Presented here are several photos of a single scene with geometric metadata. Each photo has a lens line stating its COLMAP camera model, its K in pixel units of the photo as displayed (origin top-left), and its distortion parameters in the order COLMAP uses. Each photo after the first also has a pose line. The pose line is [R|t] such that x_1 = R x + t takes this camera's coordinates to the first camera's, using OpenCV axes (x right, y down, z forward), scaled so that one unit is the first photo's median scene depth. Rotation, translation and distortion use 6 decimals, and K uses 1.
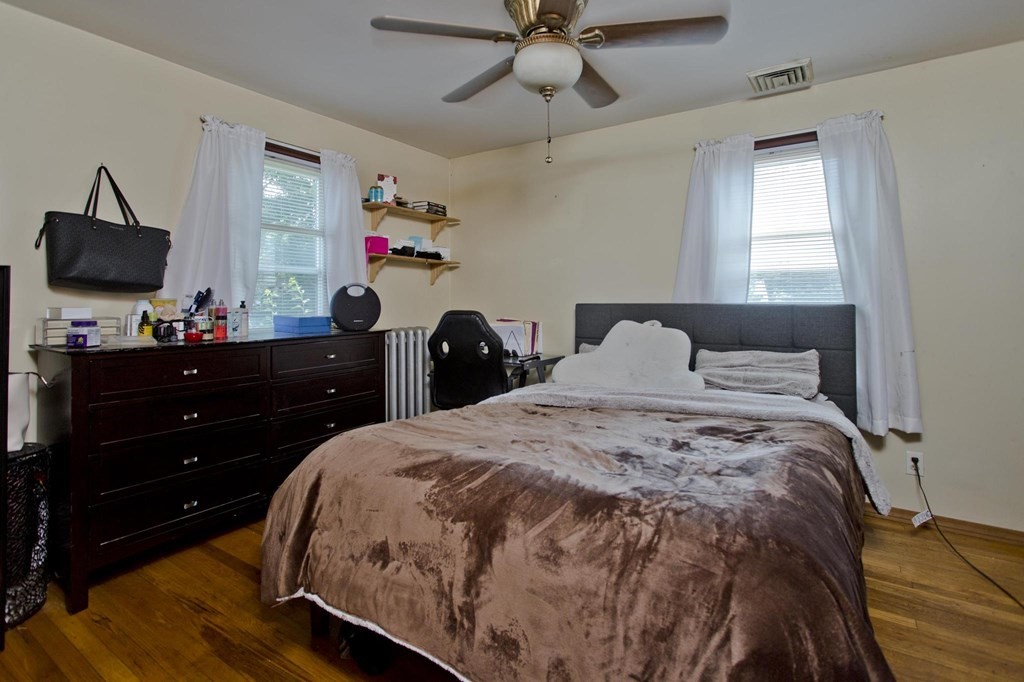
lens RADIAL K [[495.0, 0, 521.7], [0, 495.0, 319.3], [0, 0, 1]] dist [0.000731, 0.001044]
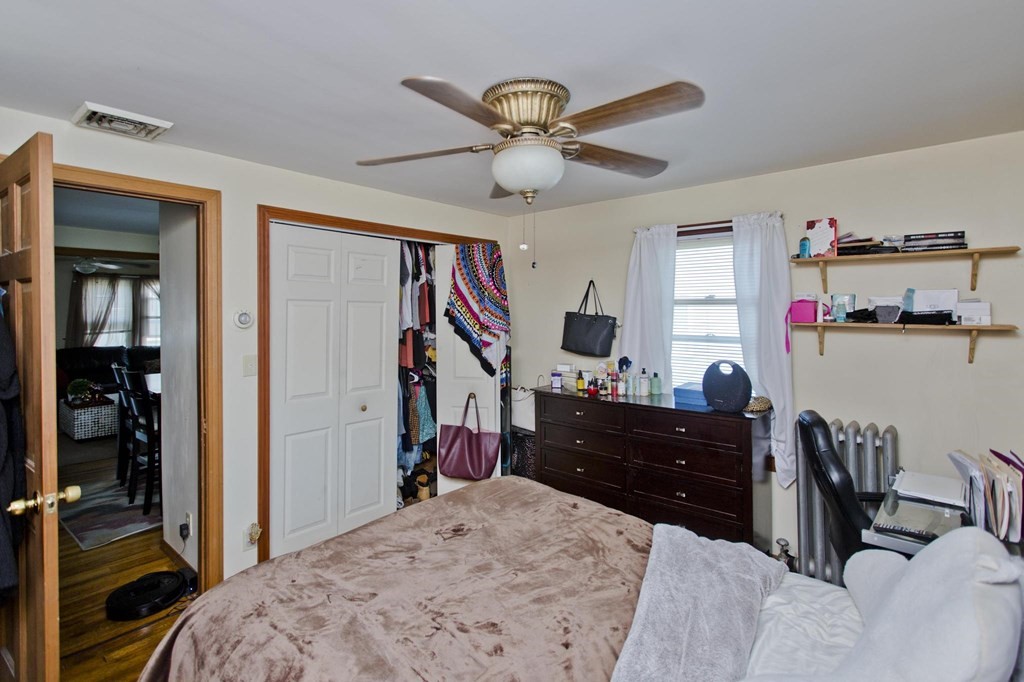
lens RADIAL K [[498.9, 0, 514.0], [0, 498.9, 307.4], [0, 0, 1]] dist [0.000951, 0.000207]
pose [[-0.127330, 0.000605, -0.991860, 0.633289], [-0.033168, 0.999438, 0.004868, -0.159527], [0.991306, 0.033518, -0.127238, 0.708411]]
